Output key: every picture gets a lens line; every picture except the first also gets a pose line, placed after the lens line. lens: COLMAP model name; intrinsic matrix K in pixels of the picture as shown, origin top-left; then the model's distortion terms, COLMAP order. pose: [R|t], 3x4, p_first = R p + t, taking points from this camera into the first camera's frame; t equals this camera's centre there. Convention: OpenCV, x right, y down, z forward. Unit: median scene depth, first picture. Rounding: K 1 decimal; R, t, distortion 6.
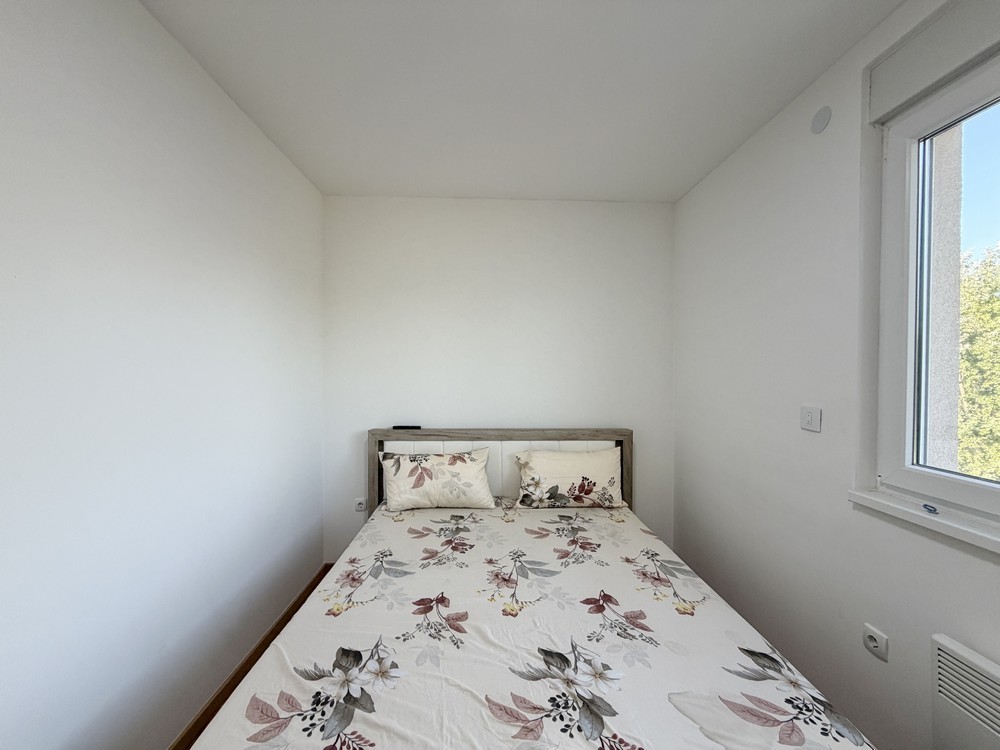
lens RADIAL K [[398.4, 0, 495.4], [0, 398.4, 376.3], [0, 0, 1]] dist [-0.000763, 0.000087]
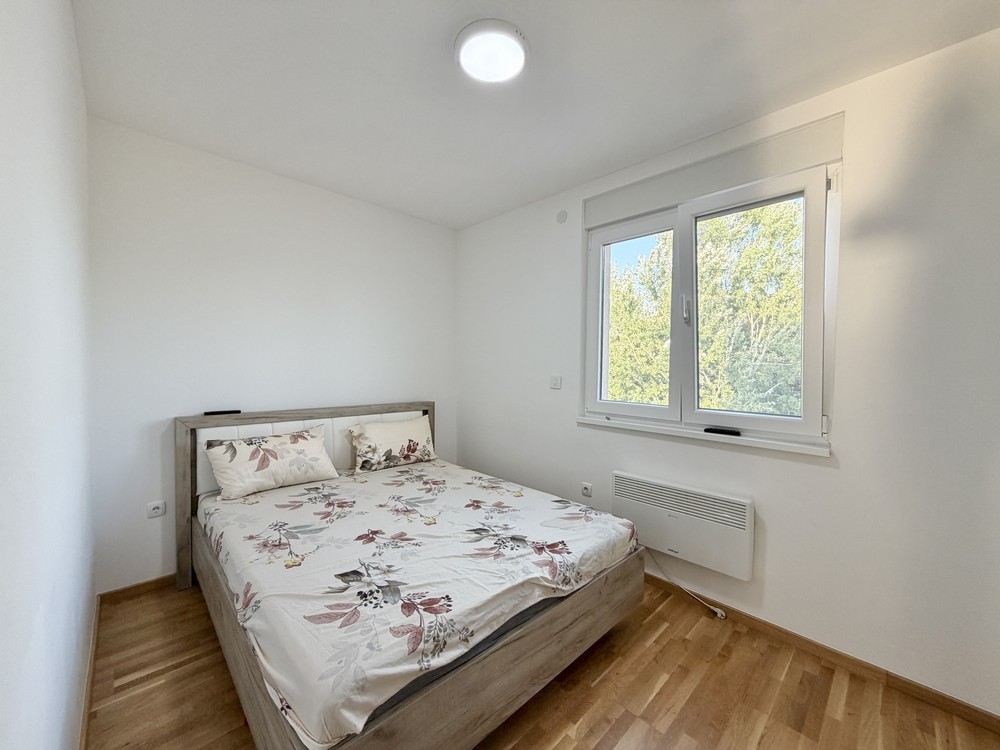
lens RADIAL K [[398.4, 0, 495.4], [0, 398.4, 376.3], [0, 0, 1]] dist [-0.000763, 0.000087]
pose [[0.742322, -0.012698, 0.669923, -0.439818], [-0.001191, 0.999794, 0.020271, 0.031615], [-0.670043, -0.015845, 0.742153, -0.108234]]
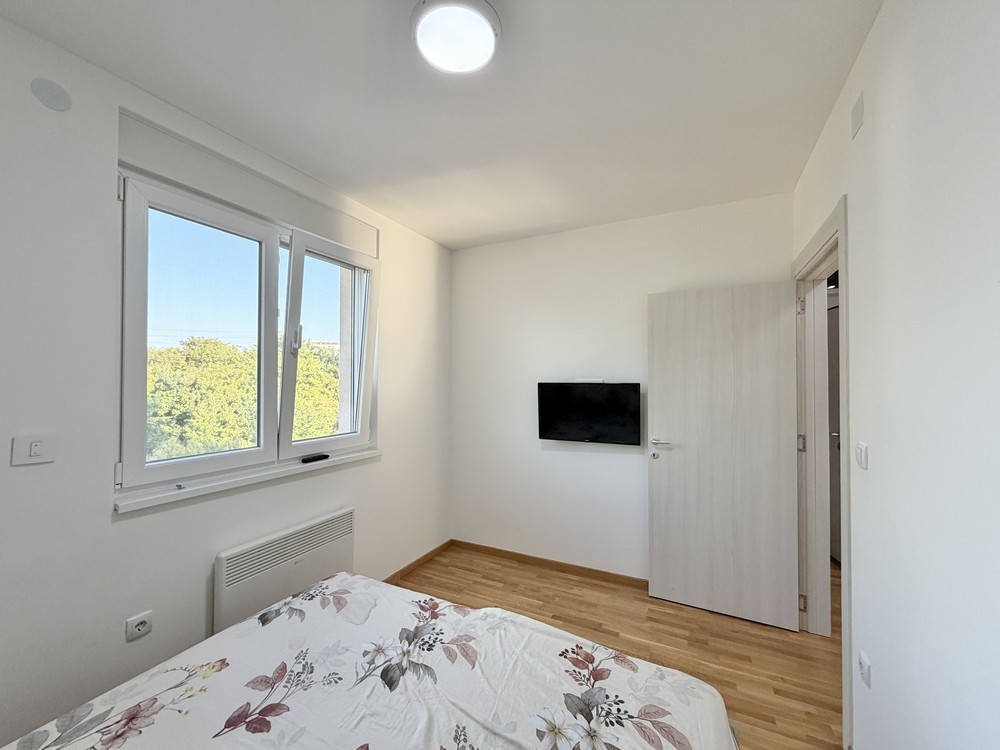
lens RADIAL K [[398.4, 0, 495.4], [0, 398.4, 376.3], [0, 0, 1]] dist [-0.000763, 0.000087]
pose [[-0.877647, 0.001850, 0.479304, -0.293535], [0.003755, 0.999988, 0.003016, -0.028995], [-0.479293, 0.004447, -0.877644, 0.904026]]
